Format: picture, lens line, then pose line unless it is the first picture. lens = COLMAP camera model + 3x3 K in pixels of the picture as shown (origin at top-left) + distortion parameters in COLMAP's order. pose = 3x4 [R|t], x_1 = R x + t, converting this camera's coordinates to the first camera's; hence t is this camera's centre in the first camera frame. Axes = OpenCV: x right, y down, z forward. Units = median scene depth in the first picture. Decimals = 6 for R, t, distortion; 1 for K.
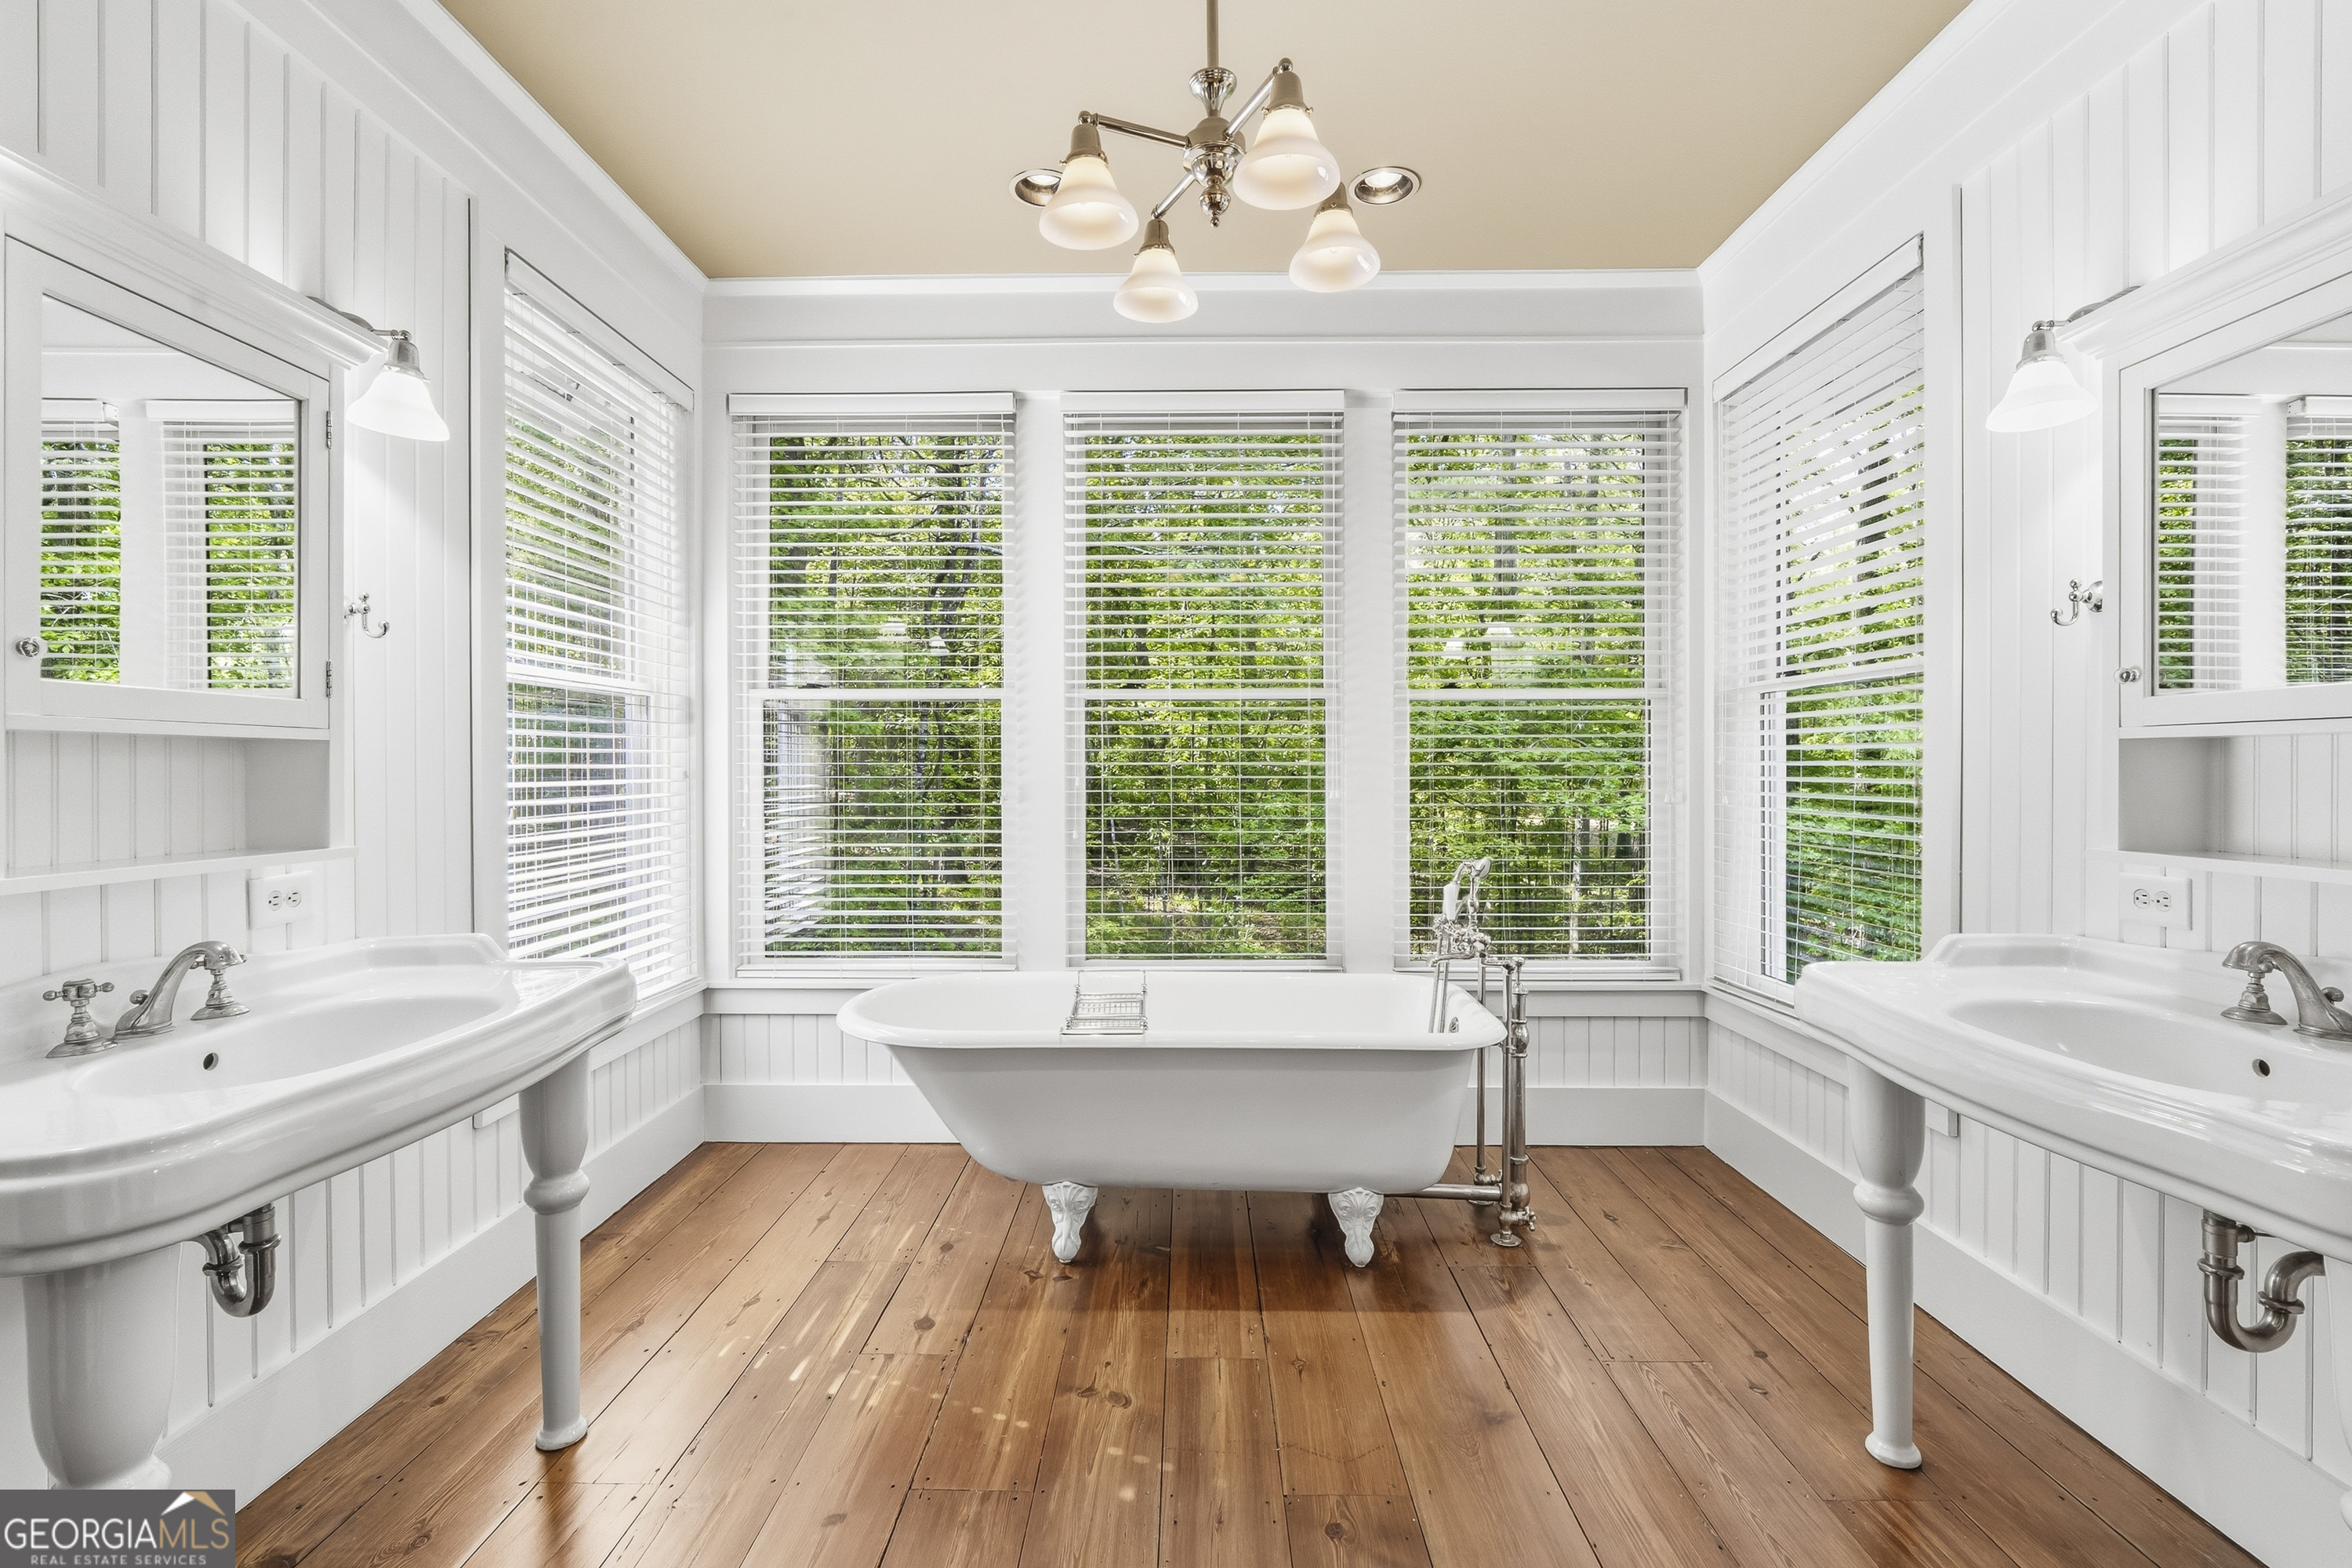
lens RADIAL K [[1061.9, 0, 1180.3], [0, 1061.9, 778.1], [0, 0, 1]] dist [-0.007650, 0.001211]
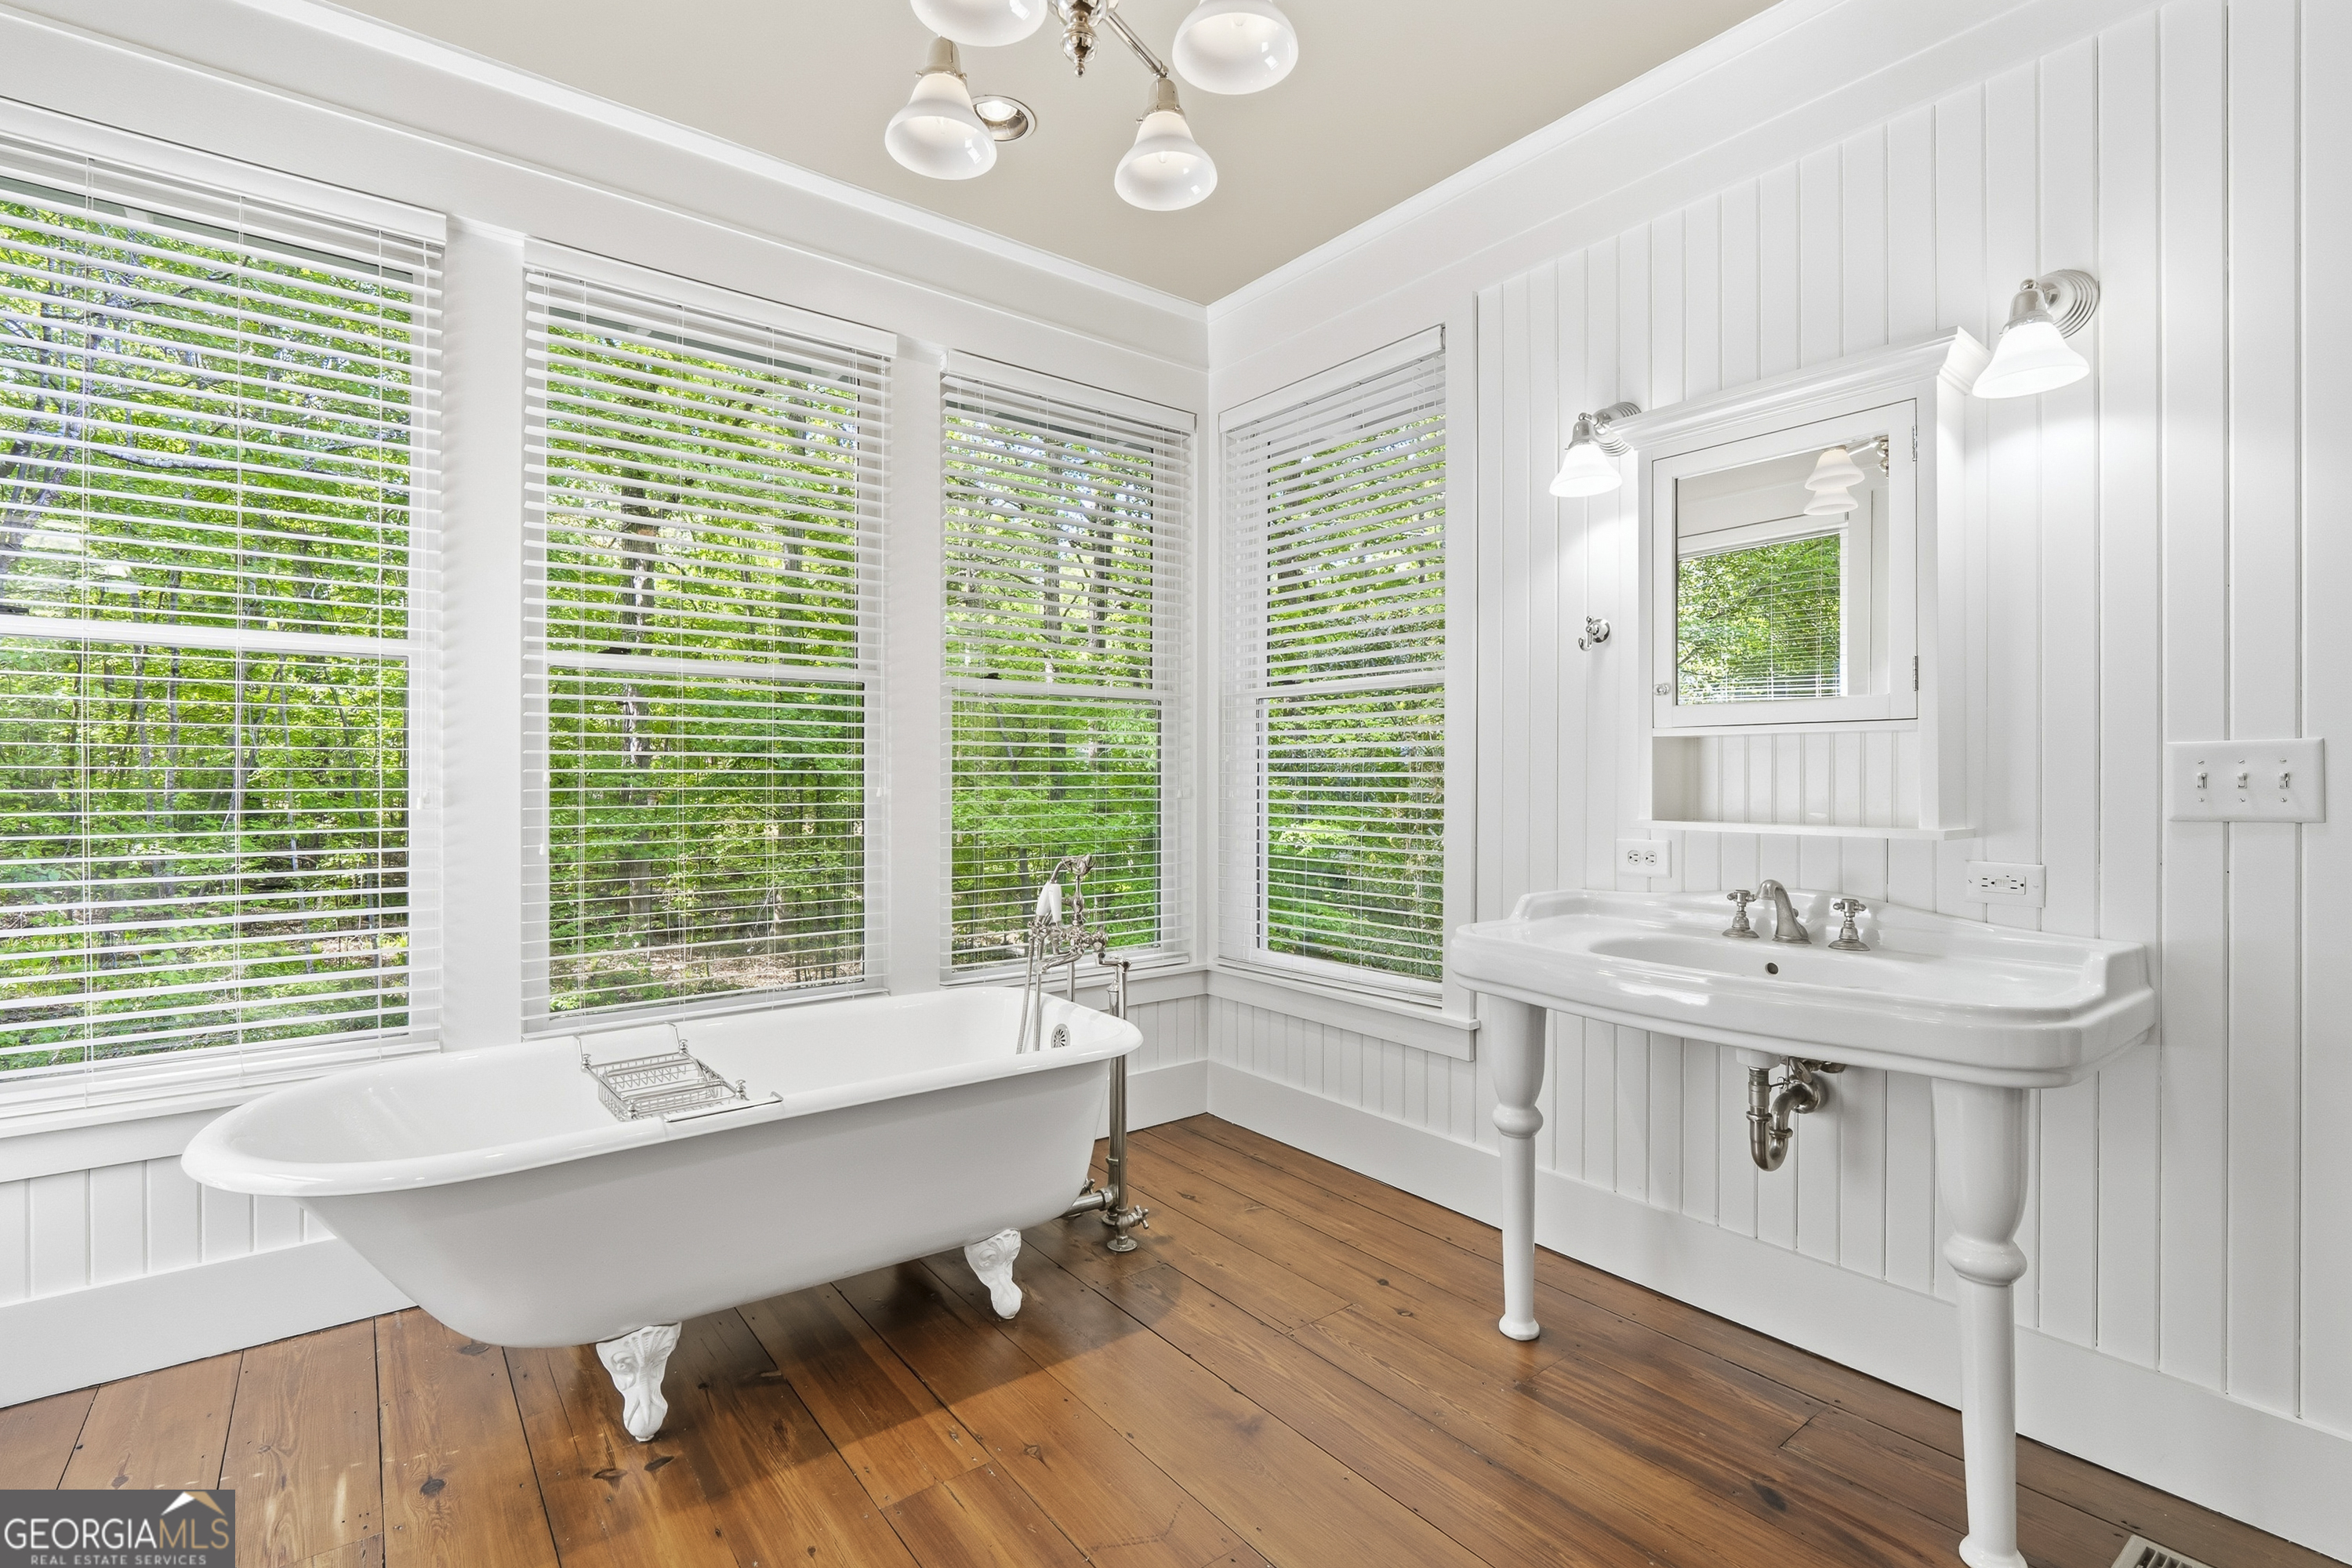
lens RADIAL K [[1061.9, 0, 1174.9], [0, 1061.9, 779.4], [0, 0, 1]] dist [-0.007650, 0.001211]
pose [[0.784820, 0.000040, 0.619723, -0.266393], [0.004348, 0.999975, -0.005570, 0.014077], [-0.619708, 0.007066, 0.784801, 0.208204]]
